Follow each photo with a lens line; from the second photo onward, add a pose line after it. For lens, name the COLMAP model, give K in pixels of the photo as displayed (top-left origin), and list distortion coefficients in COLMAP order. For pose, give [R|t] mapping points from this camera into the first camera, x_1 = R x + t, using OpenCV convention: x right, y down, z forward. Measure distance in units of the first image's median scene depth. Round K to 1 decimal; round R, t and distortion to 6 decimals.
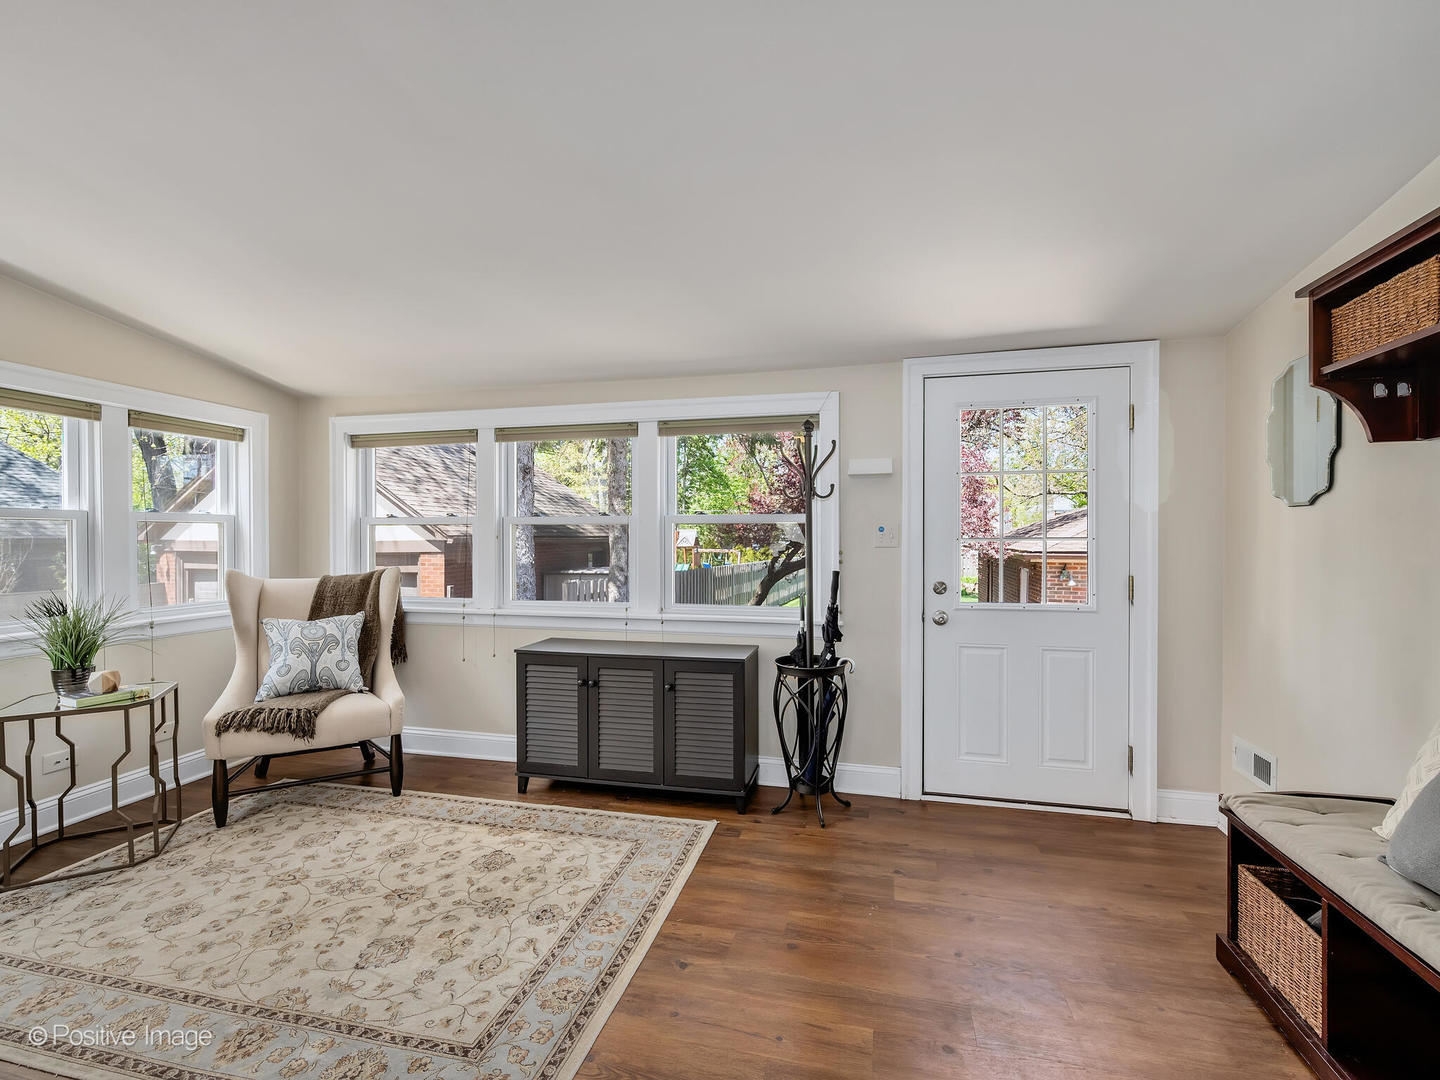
lens RADIAL K [[635.9, 0, 720.0], [0, 635.9, 540.0], [0, 0, 1]] dist [-0.002547, -0.000408]
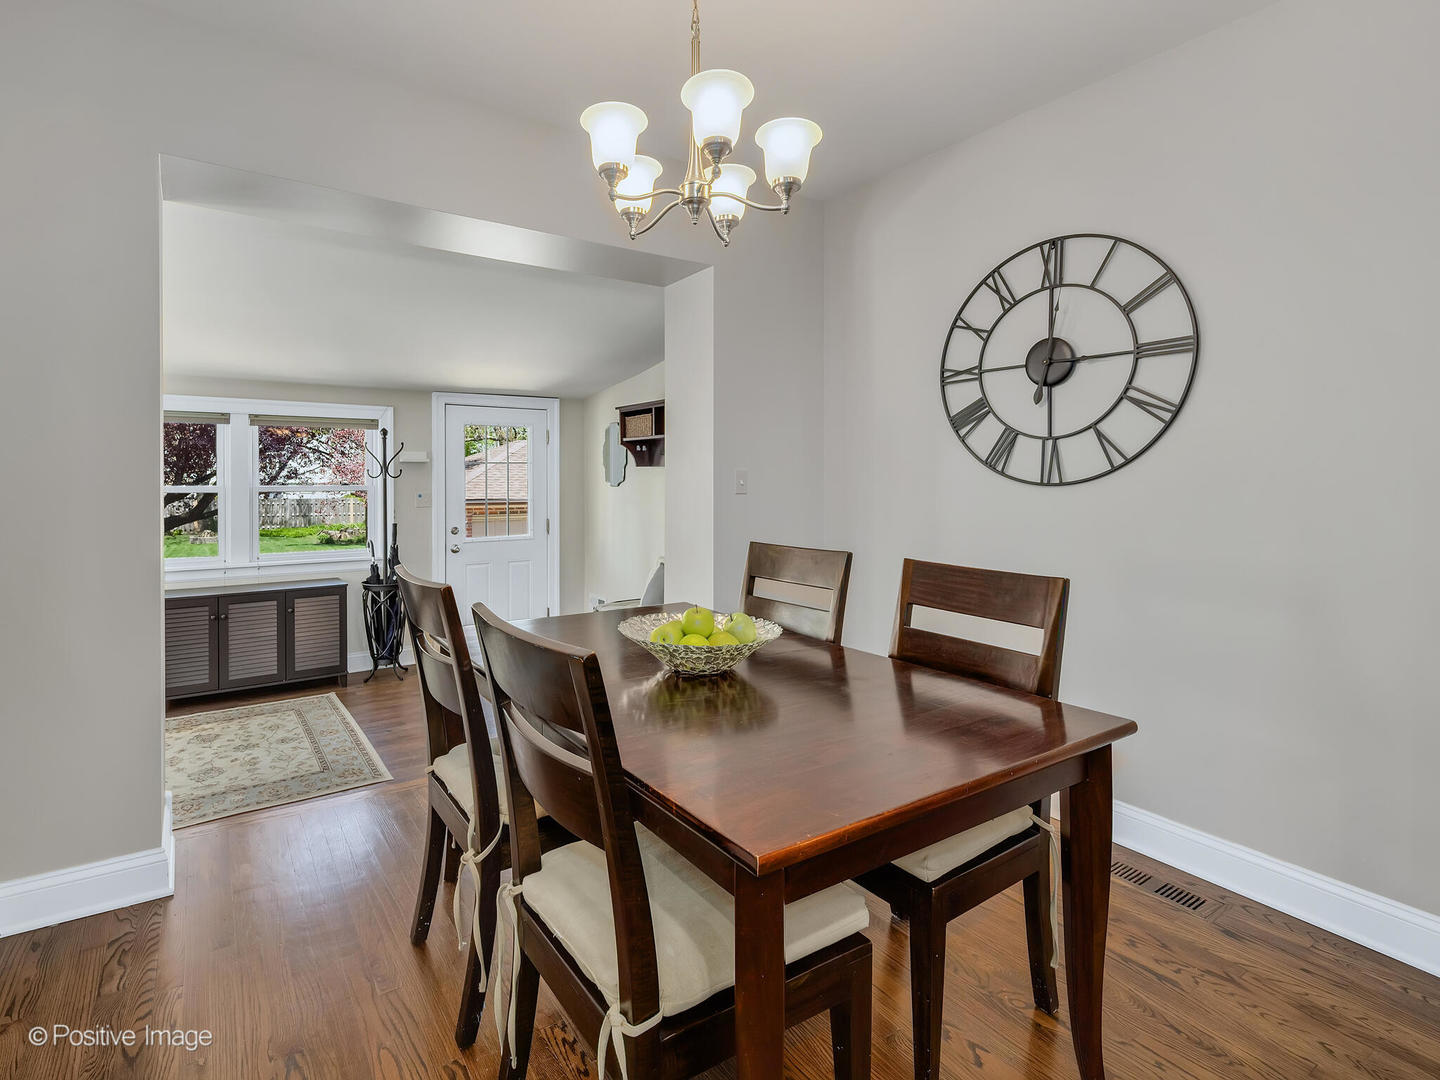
lens RADIAL K [[642.1, 0, 724.0], [0, 642.1, 532.0], [0, 0, 1]] dist [-0.001023, -0.000094]
pose [[0.591019, -0.058896, 0.804505, -0.647695], [-0.002787, 0.997176, 0.075048, -0.054198], [-0.806653, -0.046597, 0.589186, -0.619571]]
